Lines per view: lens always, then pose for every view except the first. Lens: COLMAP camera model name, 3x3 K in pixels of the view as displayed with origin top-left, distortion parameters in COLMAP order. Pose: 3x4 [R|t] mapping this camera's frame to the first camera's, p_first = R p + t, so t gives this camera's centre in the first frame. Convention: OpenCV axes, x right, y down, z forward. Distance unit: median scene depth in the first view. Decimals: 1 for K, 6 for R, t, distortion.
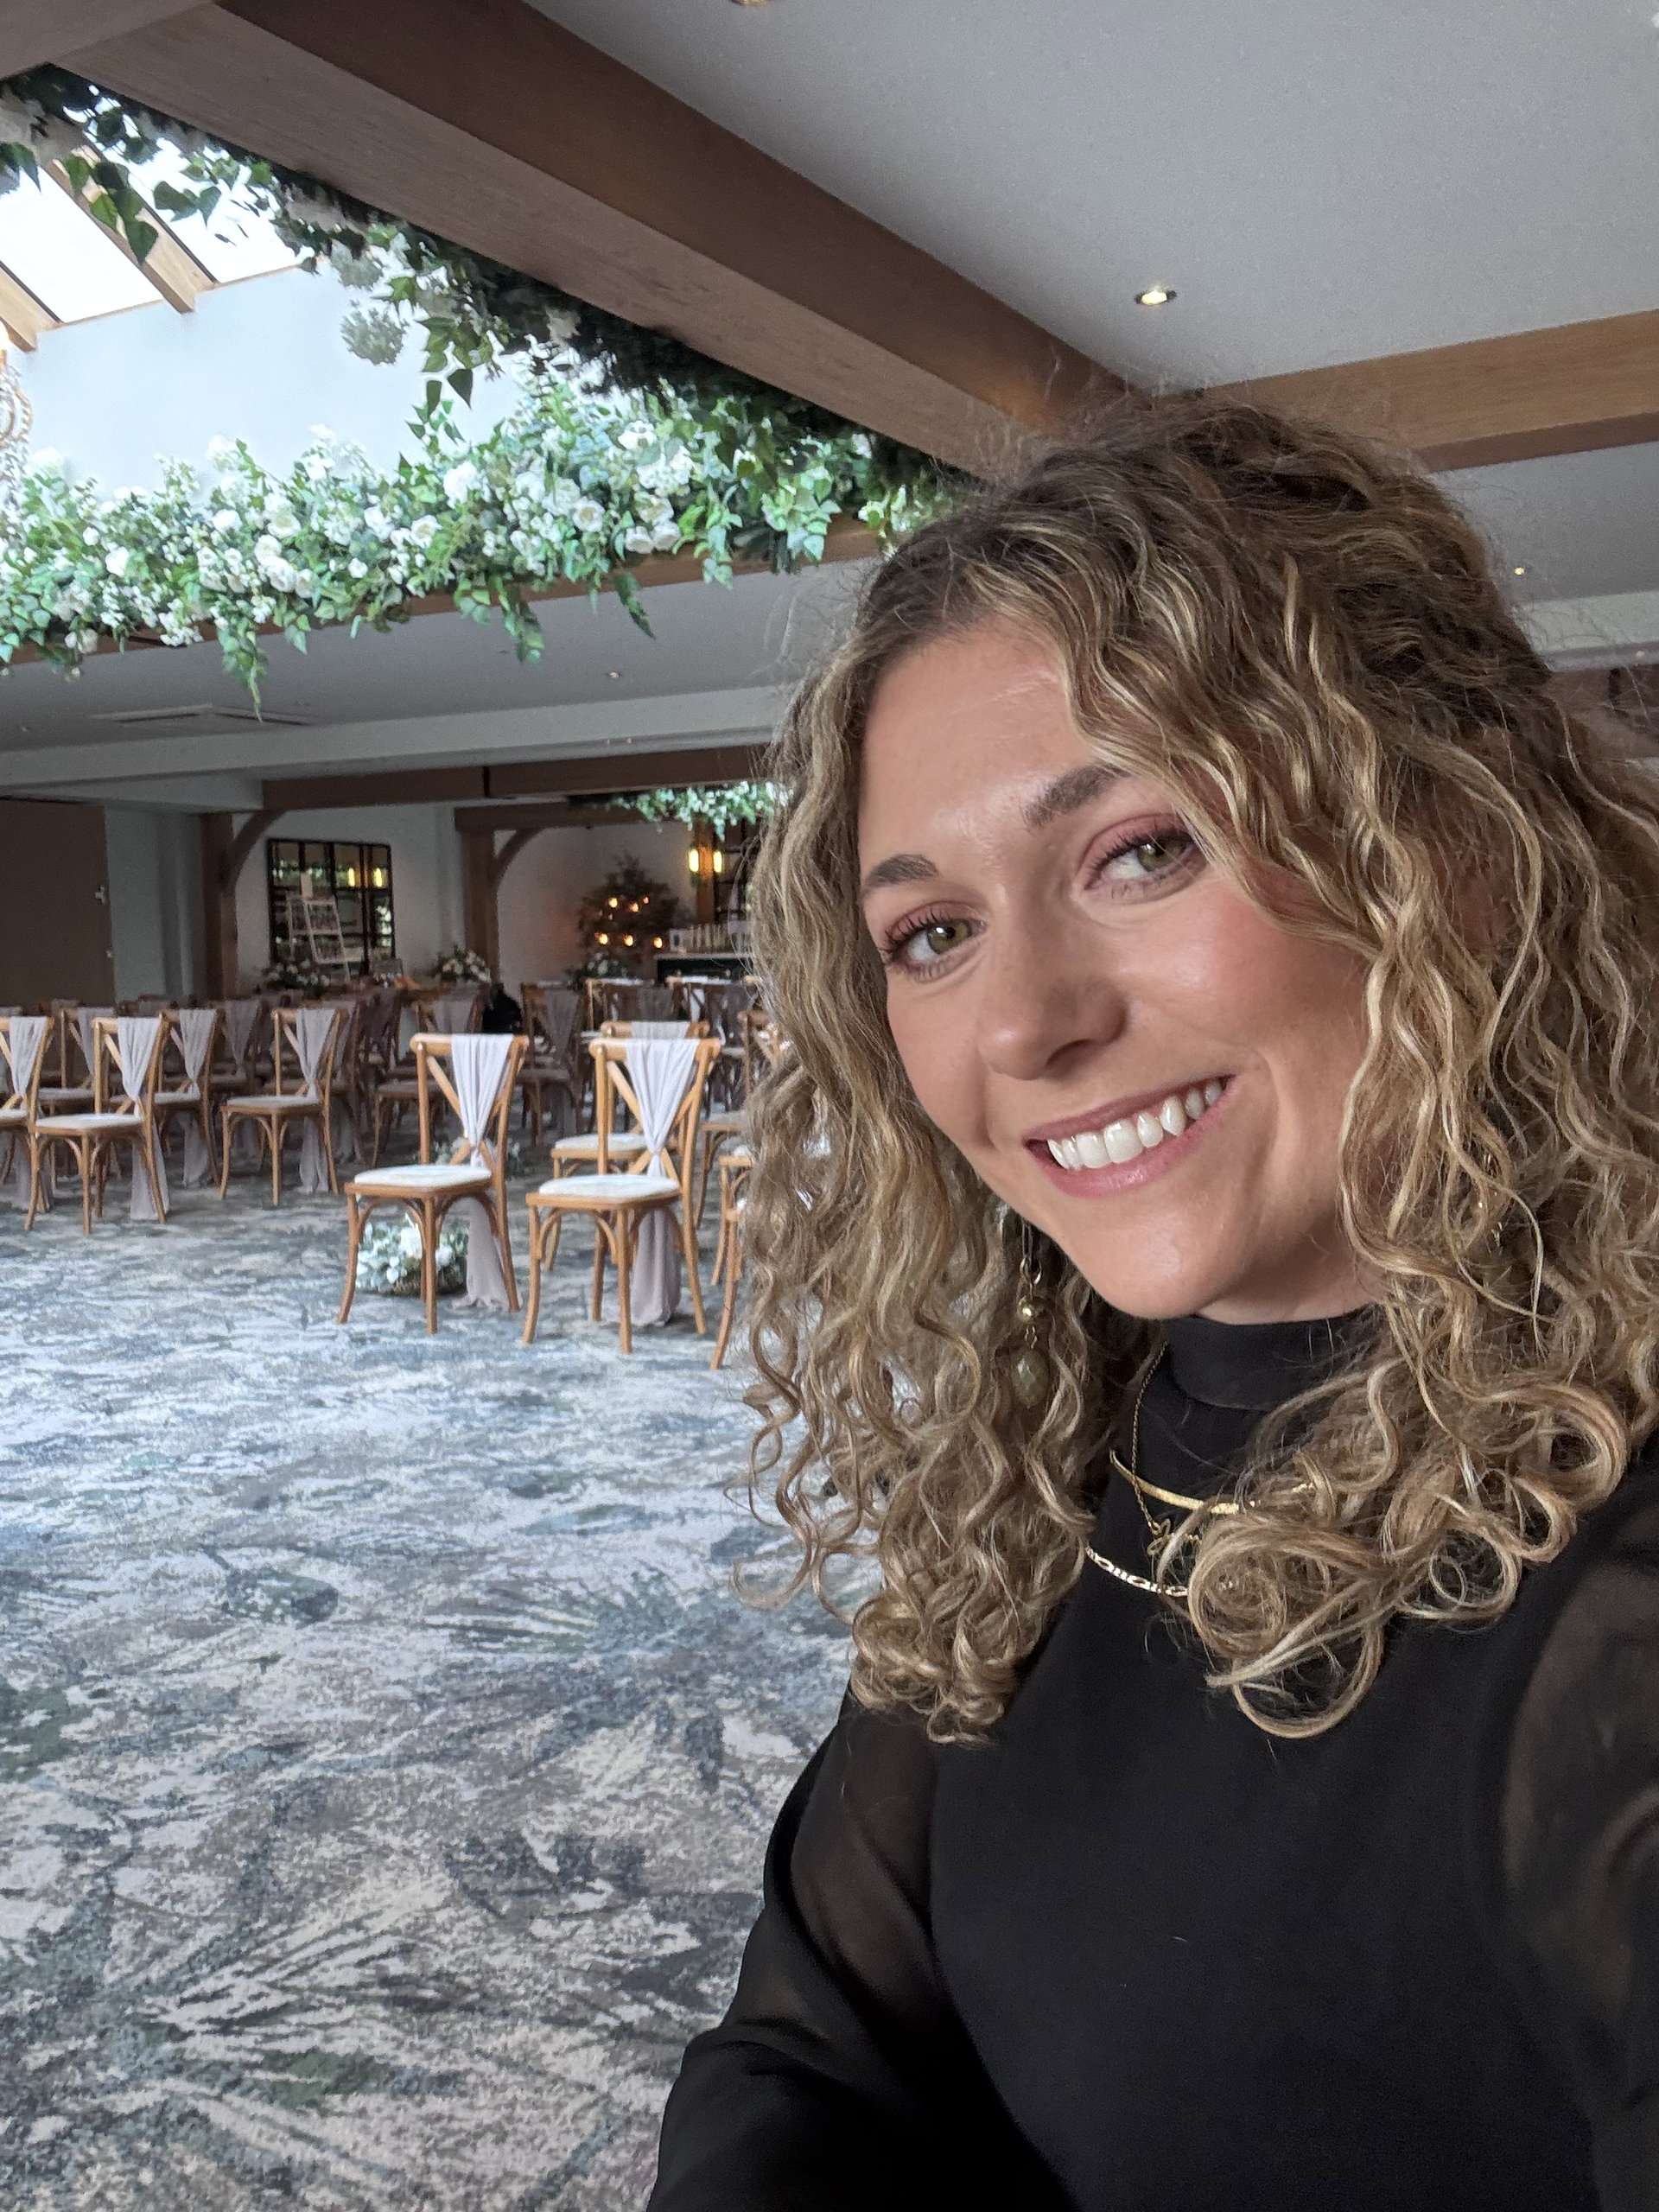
lens RADIAL K [[1944.8, 0, 840.7], [0, 1944.8, 1069.7], [0, 0, 1]] dist [0.114761, -0.252710]
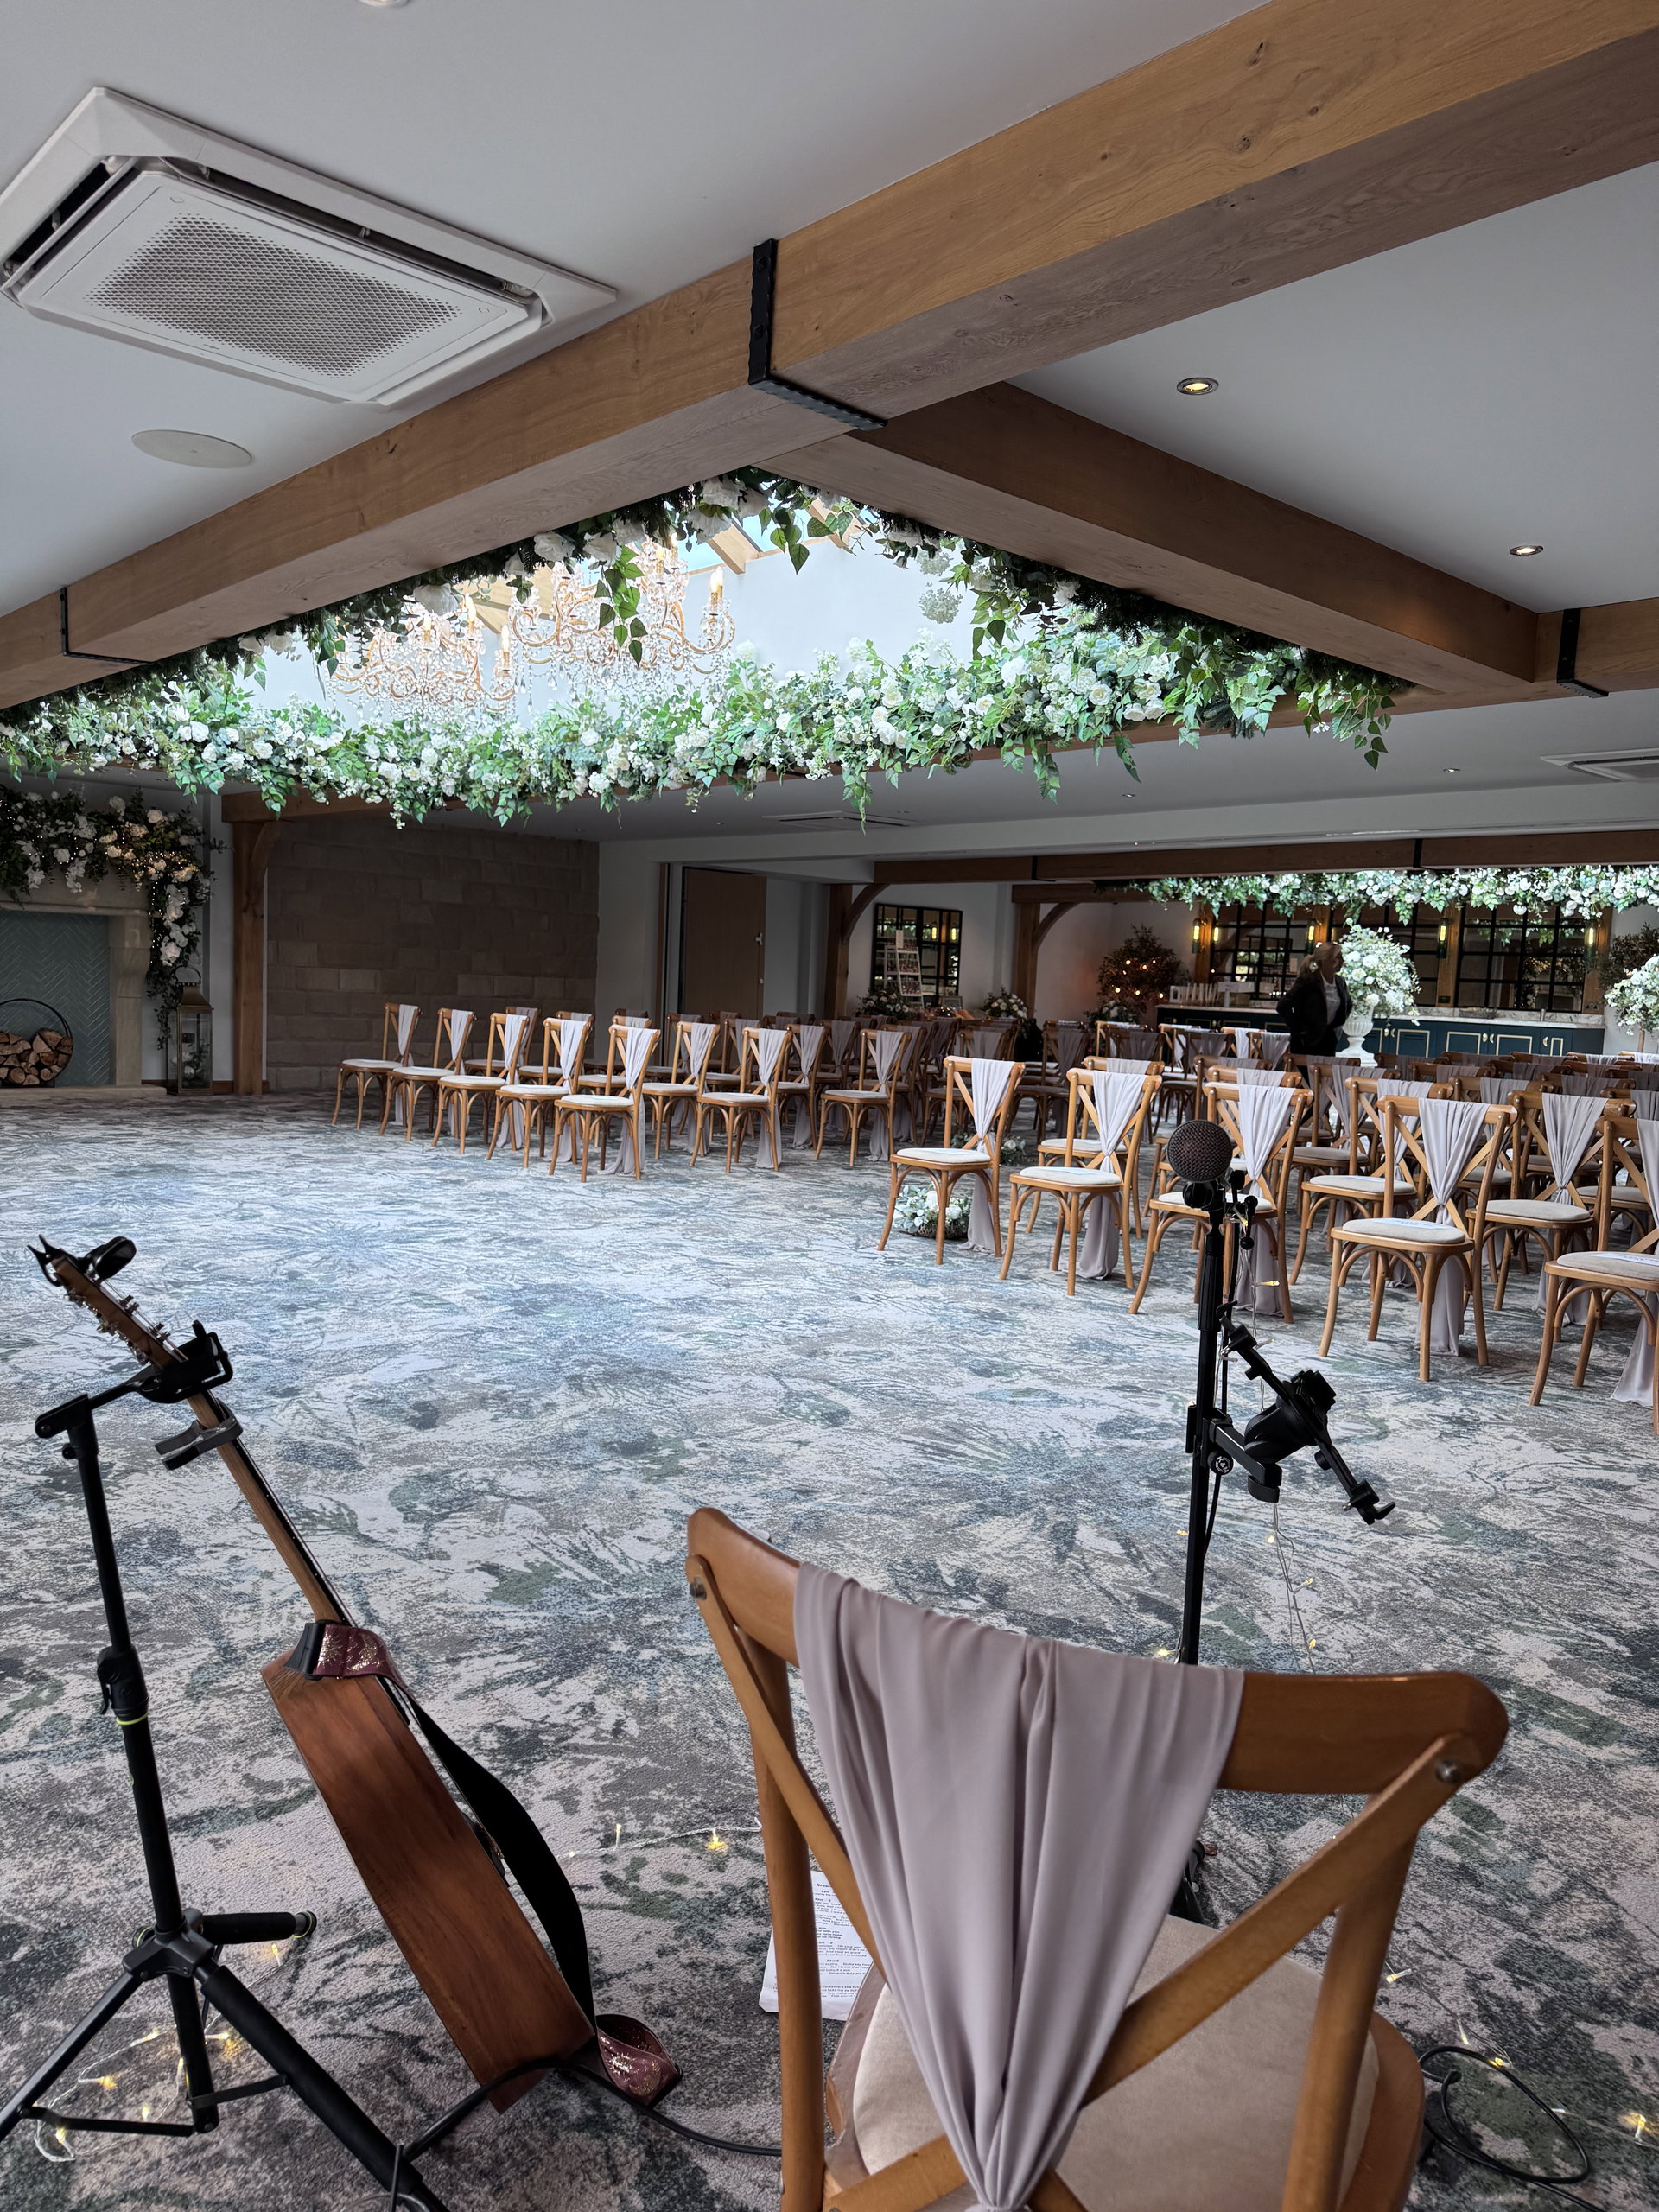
lens RADIAL K [[1548.7, 0, 829.5], [0, 1548.7, 1106.0], [0, 0, 1]] dist [0.002305, -0.000634]
pose [[0.948495, 0.086634, -0.304717, 0.049627], [-0.082644, 0.996240, 0.025992, -0.004019], [0.305823, 0.000530, 0.952088, -0.105782]]
